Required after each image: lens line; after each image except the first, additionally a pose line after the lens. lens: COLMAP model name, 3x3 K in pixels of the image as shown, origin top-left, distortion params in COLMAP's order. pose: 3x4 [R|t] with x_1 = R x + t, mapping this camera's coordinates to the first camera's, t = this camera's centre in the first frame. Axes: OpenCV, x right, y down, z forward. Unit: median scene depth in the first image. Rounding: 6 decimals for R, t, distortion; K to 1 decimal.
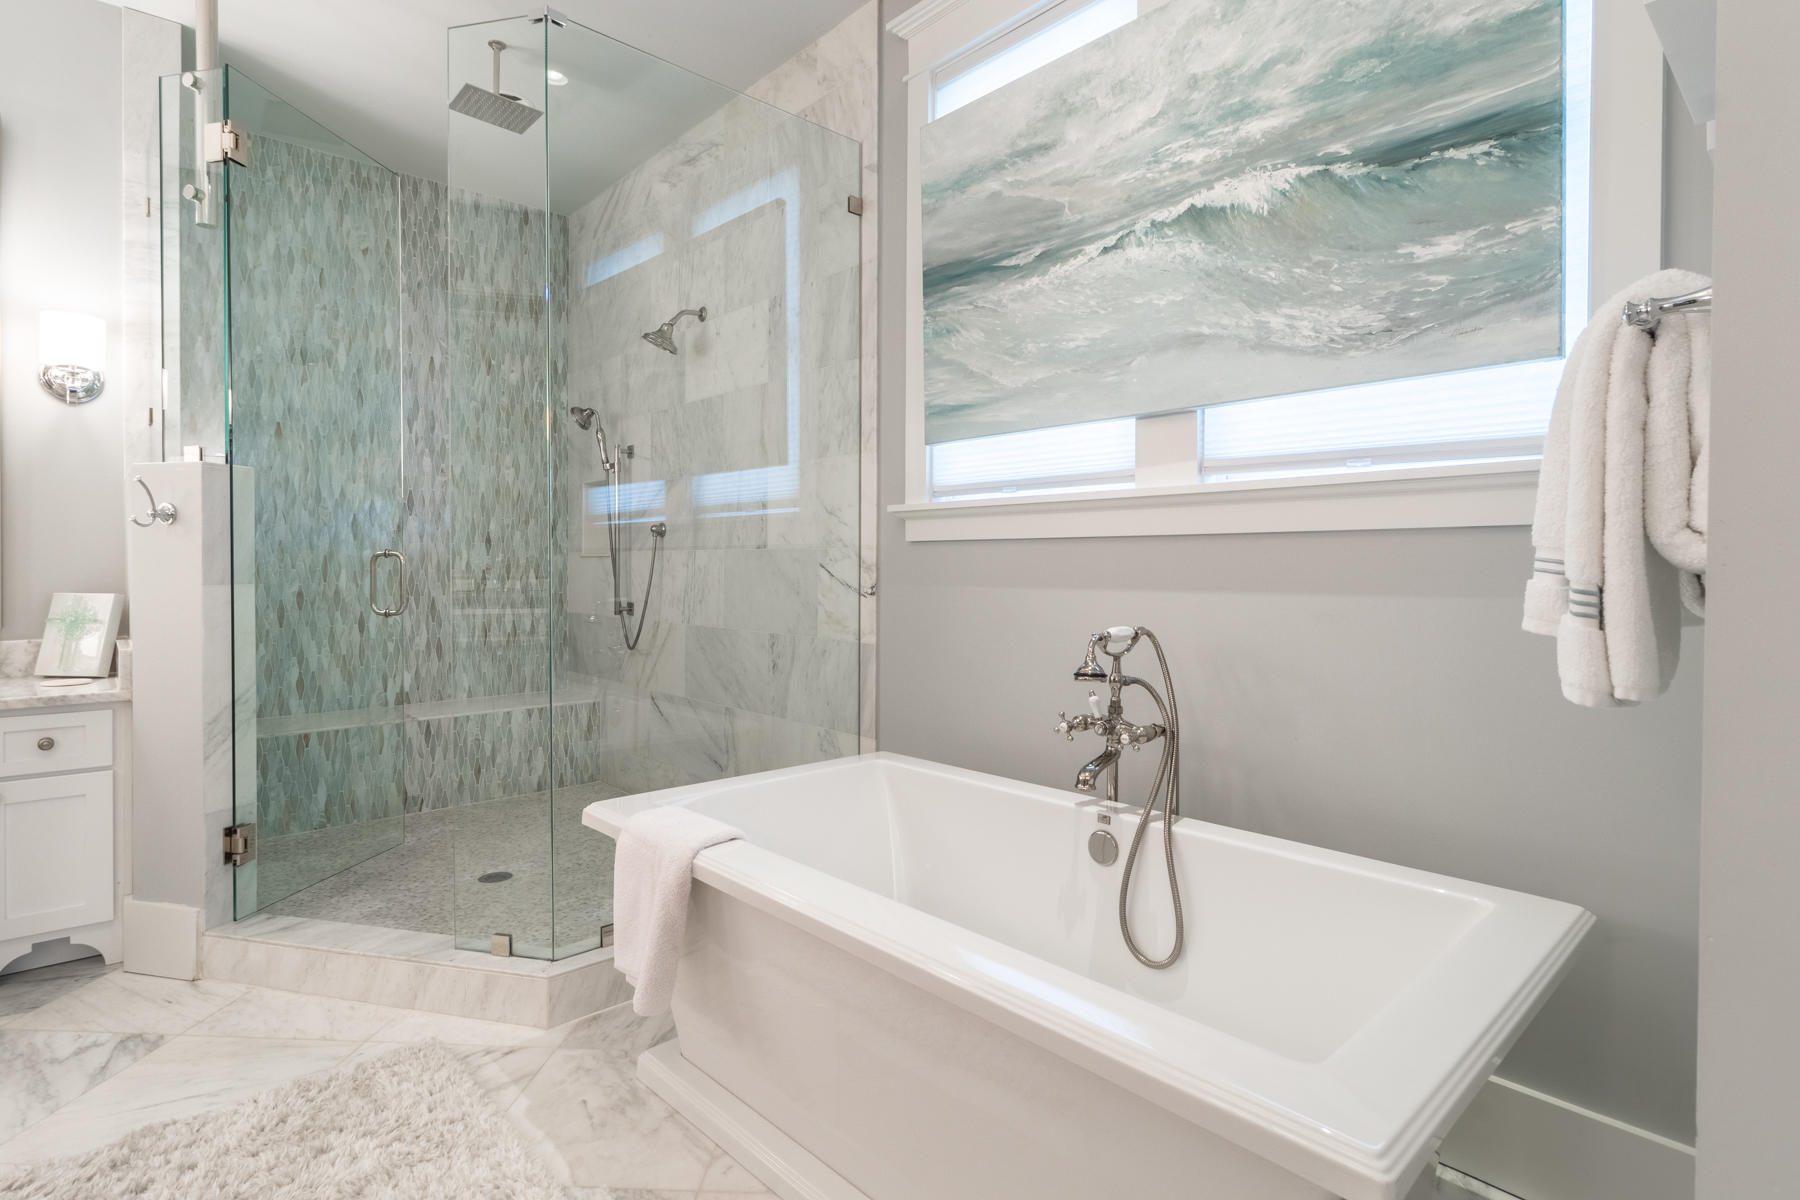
lens RADIAL K [[978.4, 0, 915.1], [0, 978.4, 573.1], [0, 0, 1]] dist [-0.000577, 0.000568]
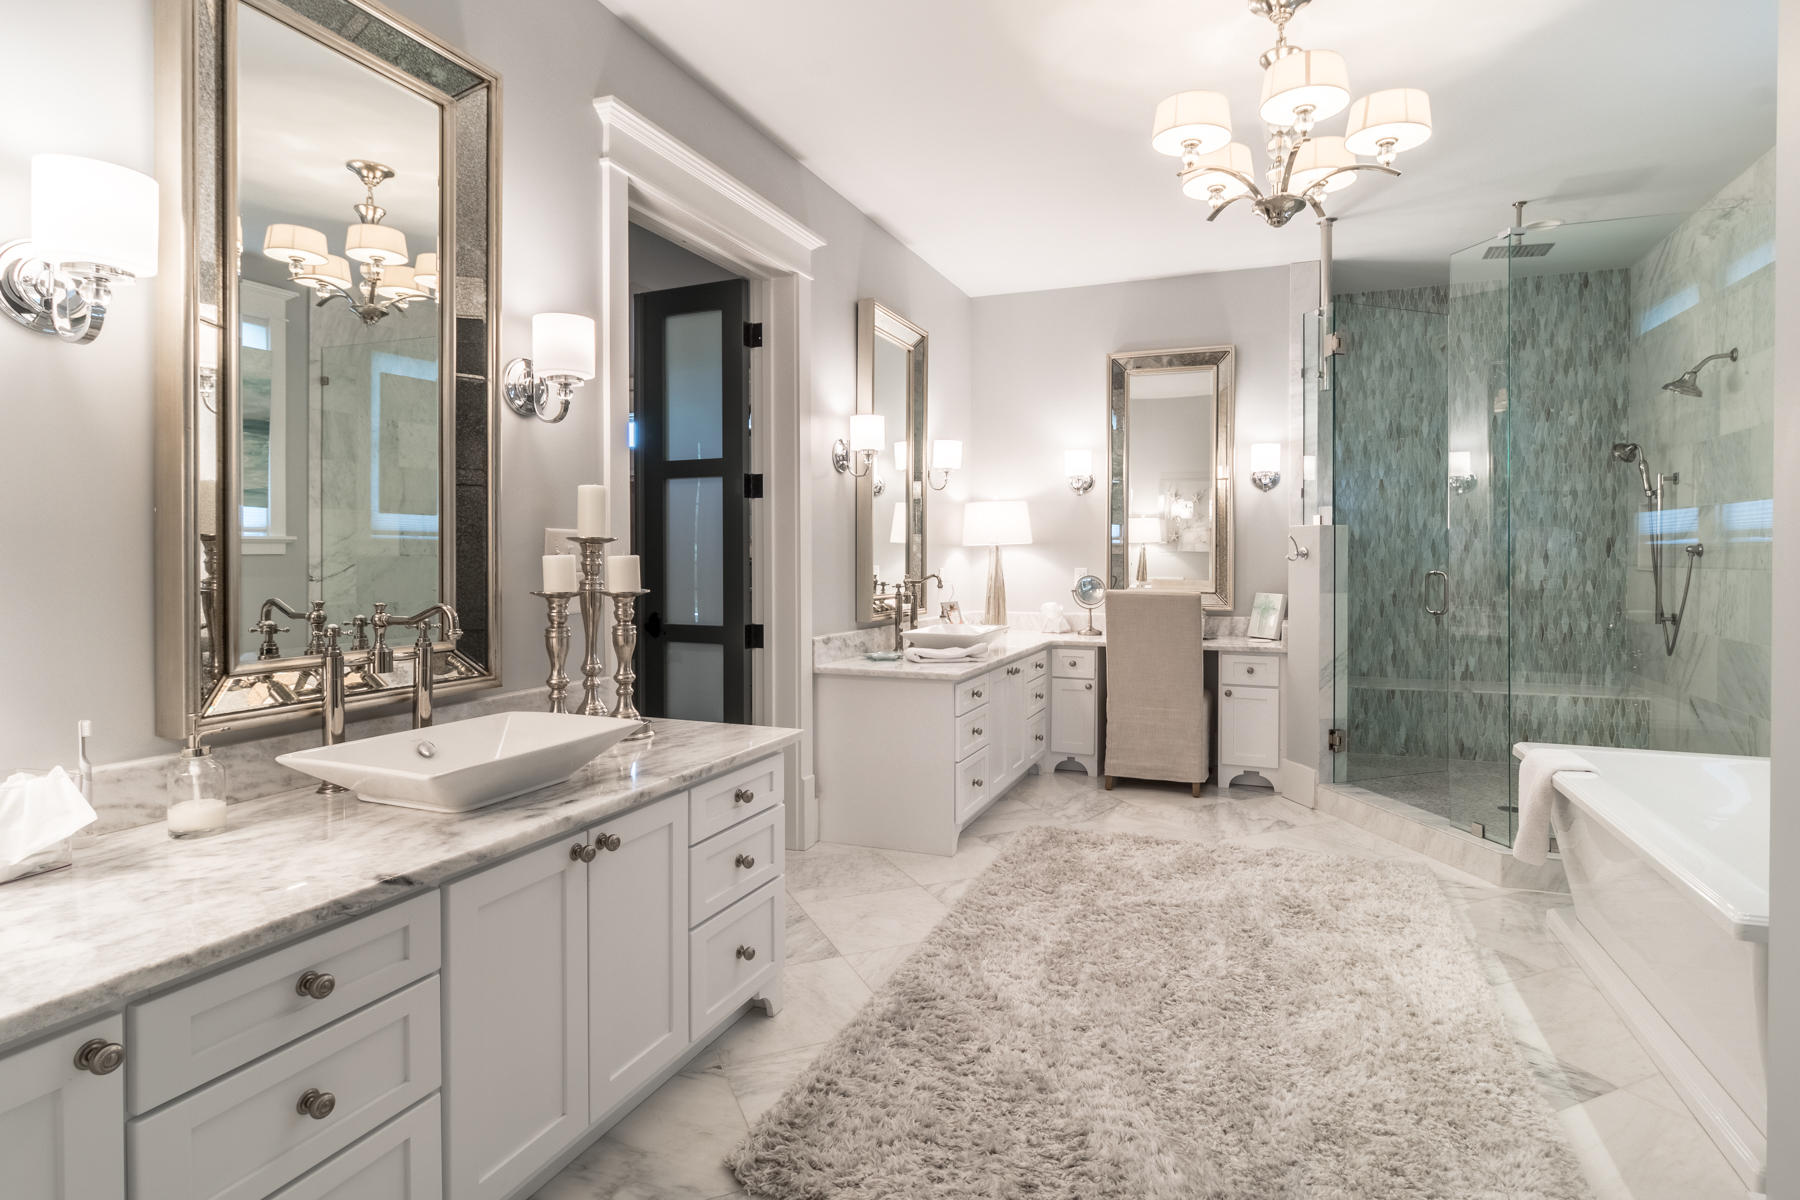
lens RADIAL K [[904.1, 0, 900.2], [0, 904.1, 562.6], [0, 0, 1]] dist [-0.000064, -0.000560]
pose [[0.443135, 0.005096, -0.896441, 0.382935], [-0.008871, 0.999960, 0.001299, -0.034846], [0.896411, 0.007377, 0.443162, -0.392611]]
